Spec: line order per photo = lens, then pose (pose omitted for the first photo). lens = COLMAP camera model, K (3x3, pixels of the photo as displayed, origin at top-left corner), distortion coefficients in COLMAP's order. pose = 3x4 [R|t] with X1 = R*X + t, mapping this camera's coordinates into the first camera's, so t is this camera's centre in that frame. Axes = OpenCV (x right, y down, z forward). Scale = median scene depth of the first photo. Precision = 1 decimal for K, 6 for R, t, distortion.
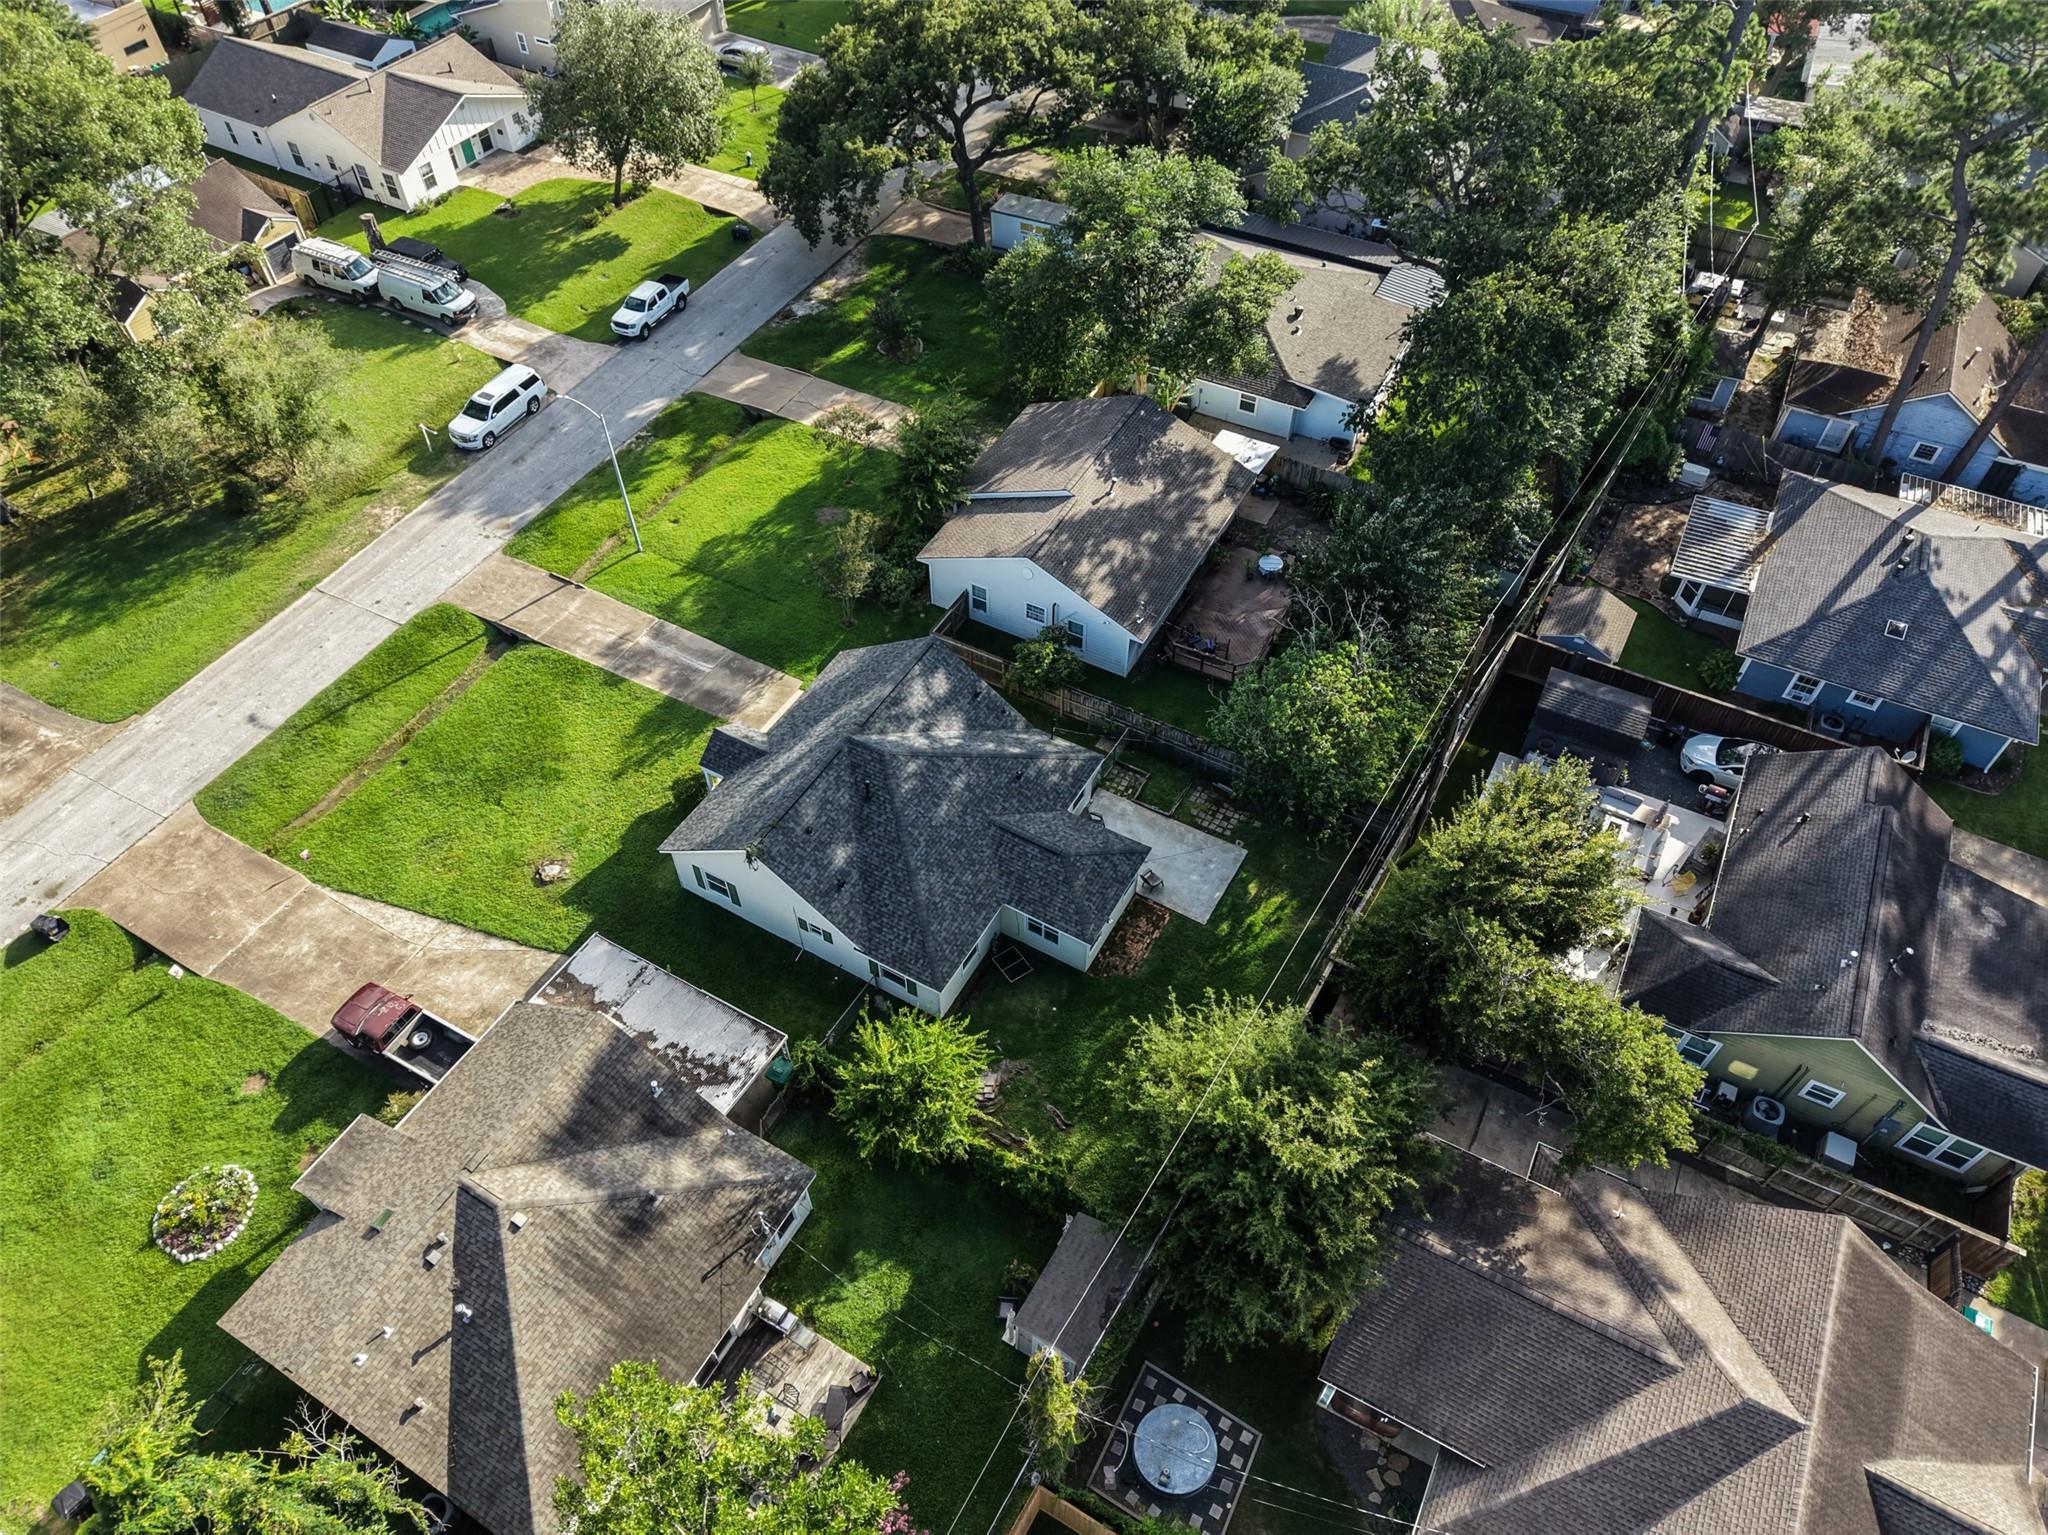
lens RADIAL K [[1369.6, 0, 1033.8], [0, 1369.6, 768.6], [0, 0, 1]] dist [0.024000, -0.023756]
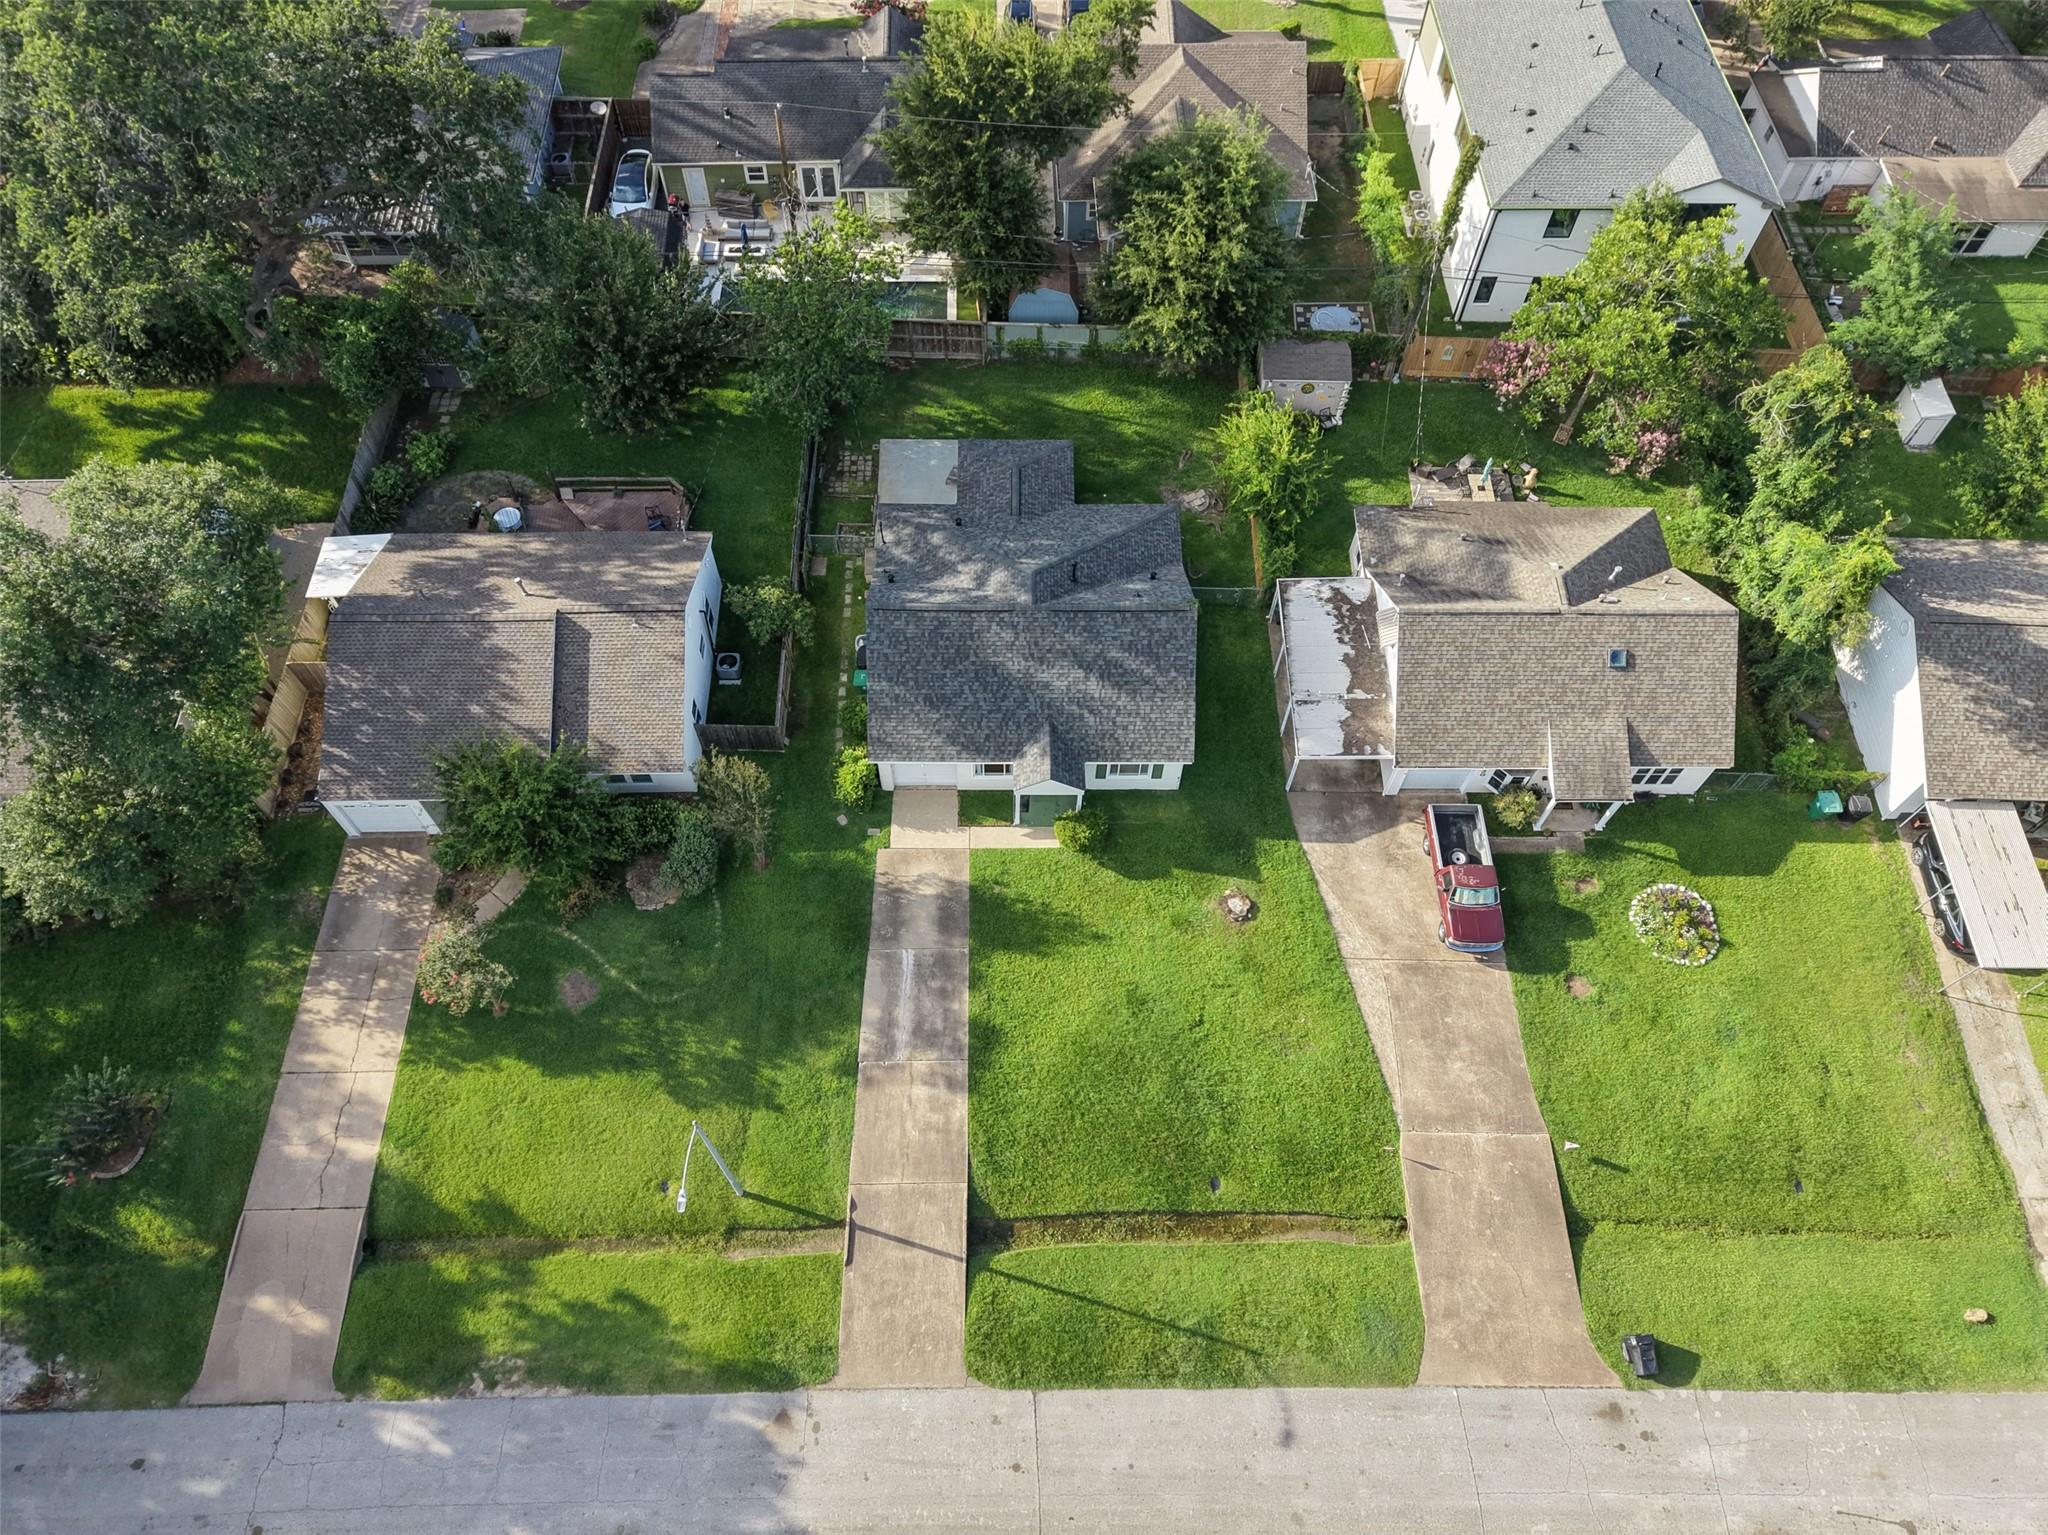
lens RADIAL K [[1369.6, 0, 1033.8], [0, 1369.6, 768.6], [0, 0, 1]] dist [0.024000, -0.023756]
pose [[-0.493635, -0.743747, 0.450738, -0.548572], [0.656178, 0.021617, 0.754296, -0.624526], [-0.570749, 0.668111, 0.477360, 0.498037]]
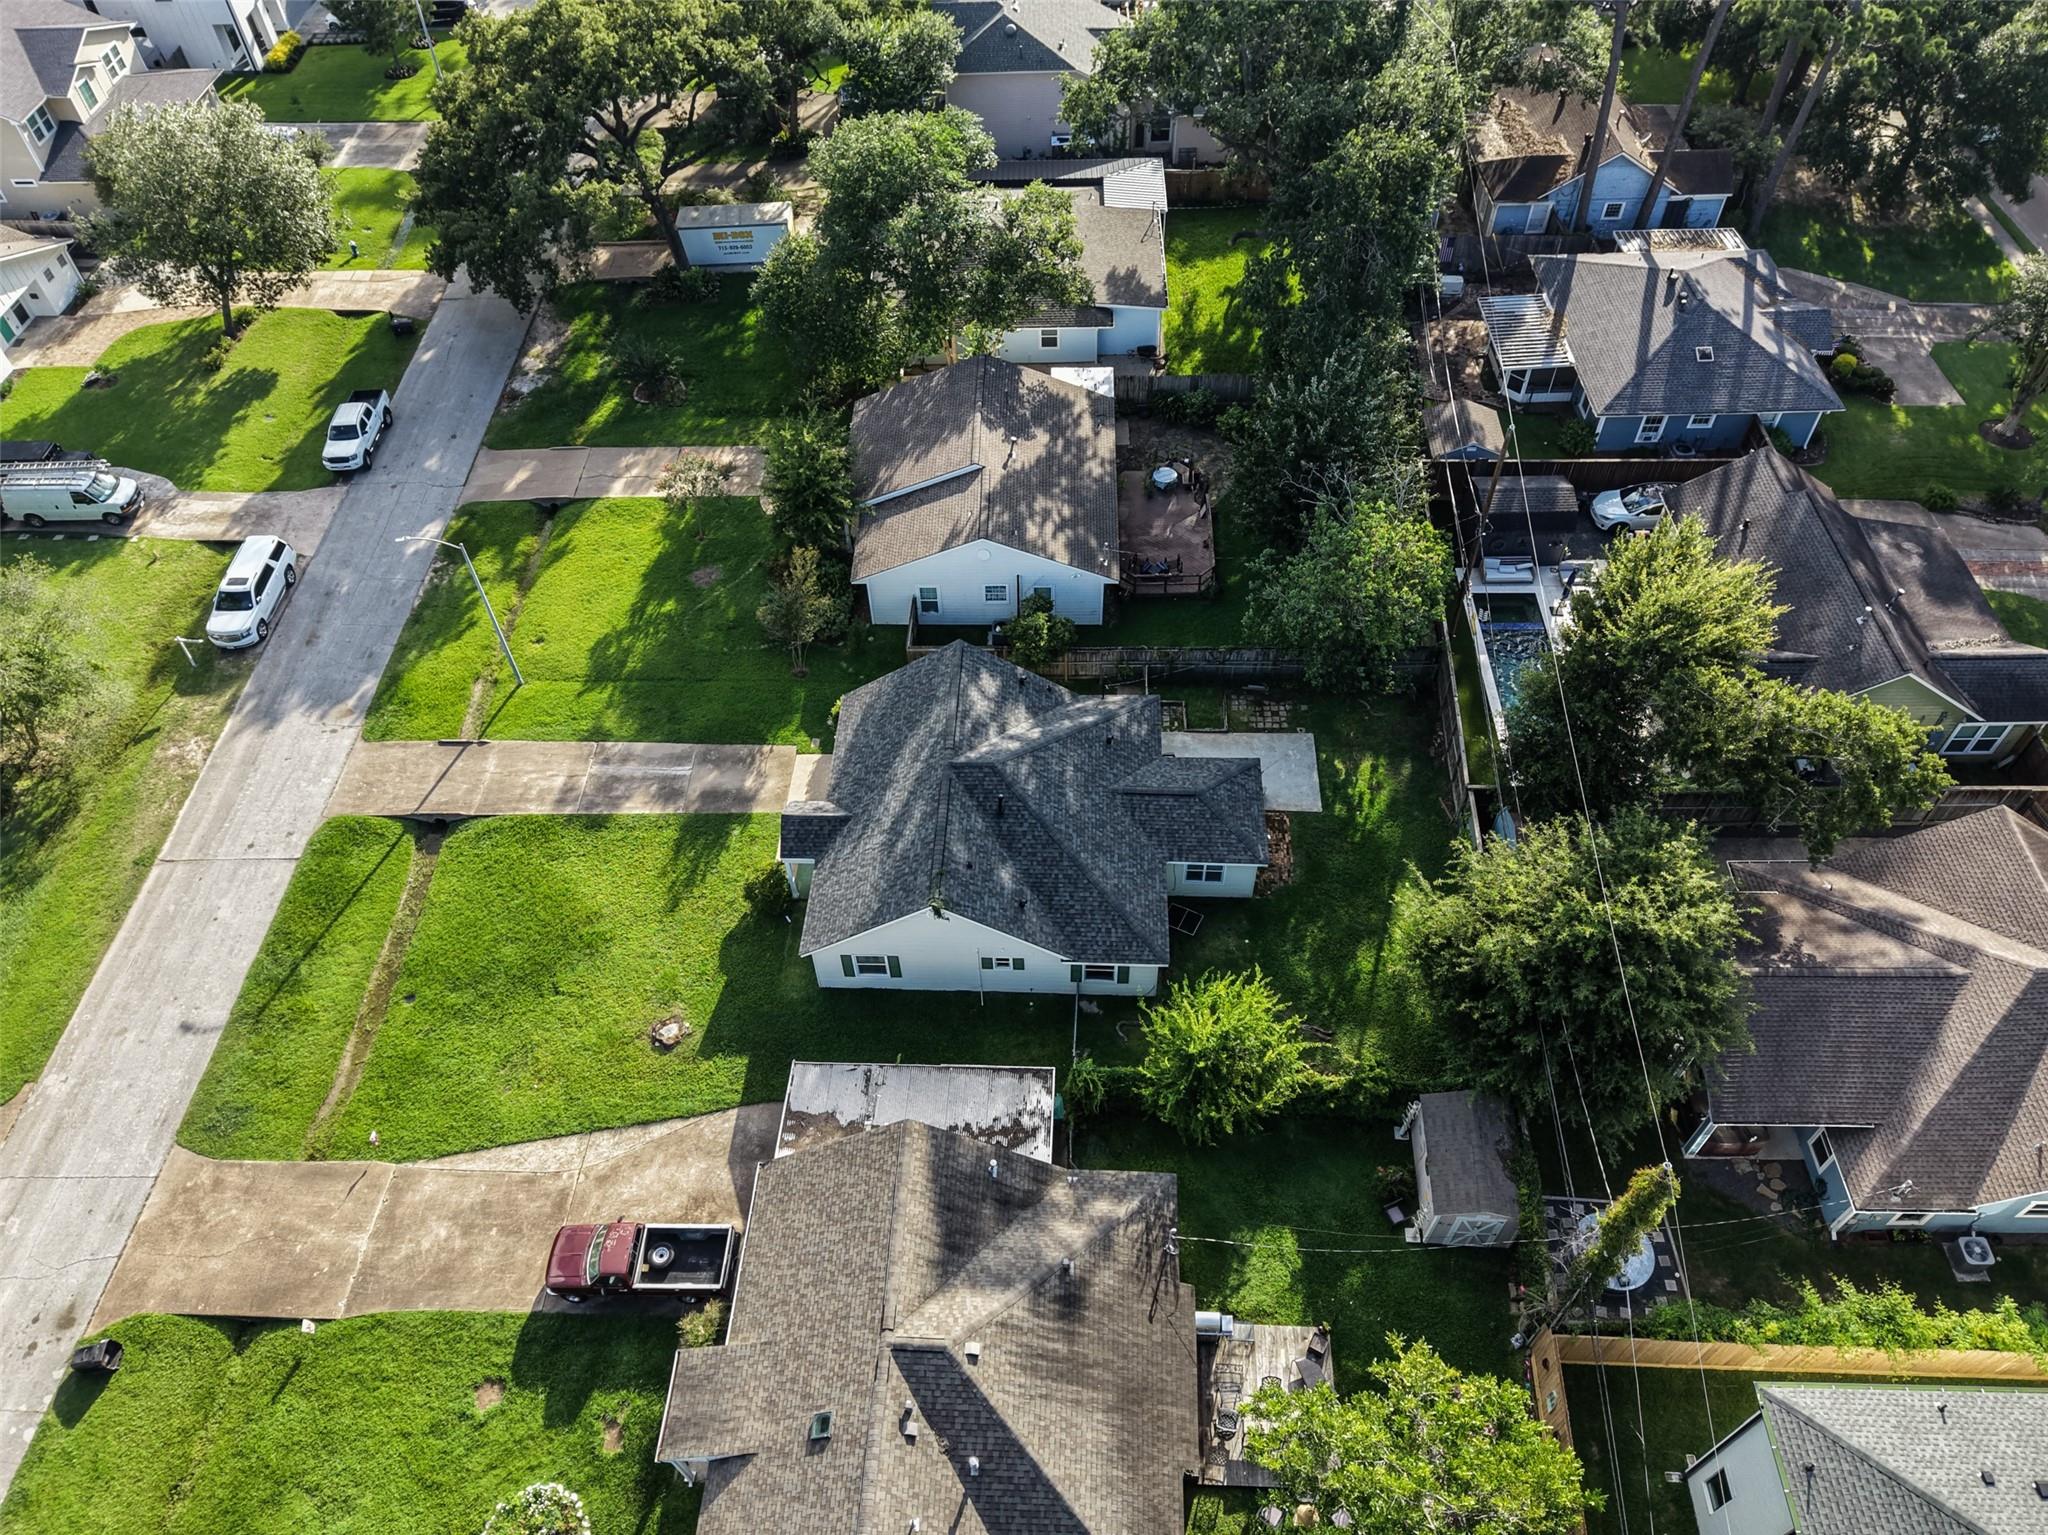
lens RADIAL K [[1428.2, 0, 1032.6], [0, 1428.2, 763.9], [0, 0, 1]] dist [0.029225, -0.030145]
pose [[0.889051, -0.359919, 0.282926, -0.297030], [0.361799, 0.931044, 0.047513, -0.039236], [-0.280517, 0.060121, 0.957964, 0.037064]]
